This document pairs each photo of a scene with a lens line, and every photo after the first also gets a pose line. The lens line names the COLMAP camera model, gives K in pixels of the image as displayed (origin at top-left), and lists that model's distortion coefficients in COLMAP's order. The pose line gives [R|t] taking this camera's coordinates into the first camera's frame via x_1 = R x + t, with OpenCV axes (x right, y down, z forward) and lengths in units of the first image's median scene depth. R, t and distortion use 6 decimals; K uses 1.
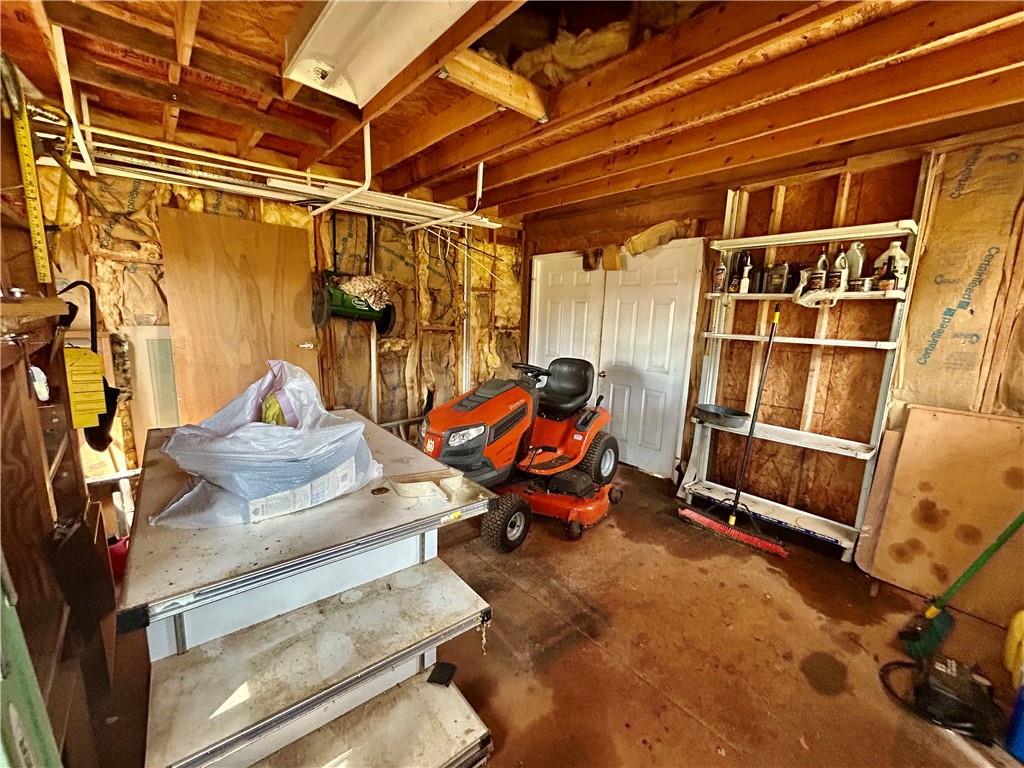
lens RADIAL K [[415.4, 0, 512.2], [0, 415.4, 388.7], [0, 0, 1]] dist [0.001232, 0.000289]
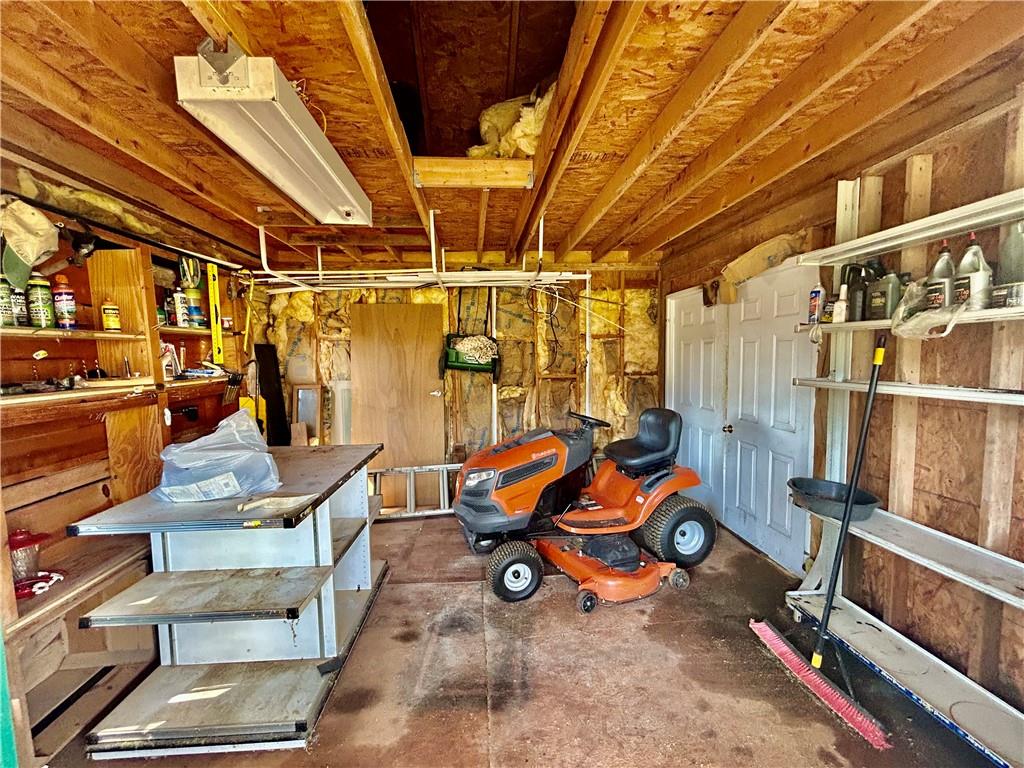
lens RADIAL K [[415.4, 0, 512.2], [0, 415.4, 388.7], [0, 0, 1]] dist [0.001232, 0.000289]
pose [[0.806778, -0.000595, -0.590854, 0.454748], [-0.059956, 0.994755, -0.082868, -0.025934], [0.587805, 0.102282, 0.802511, 0.115906]]
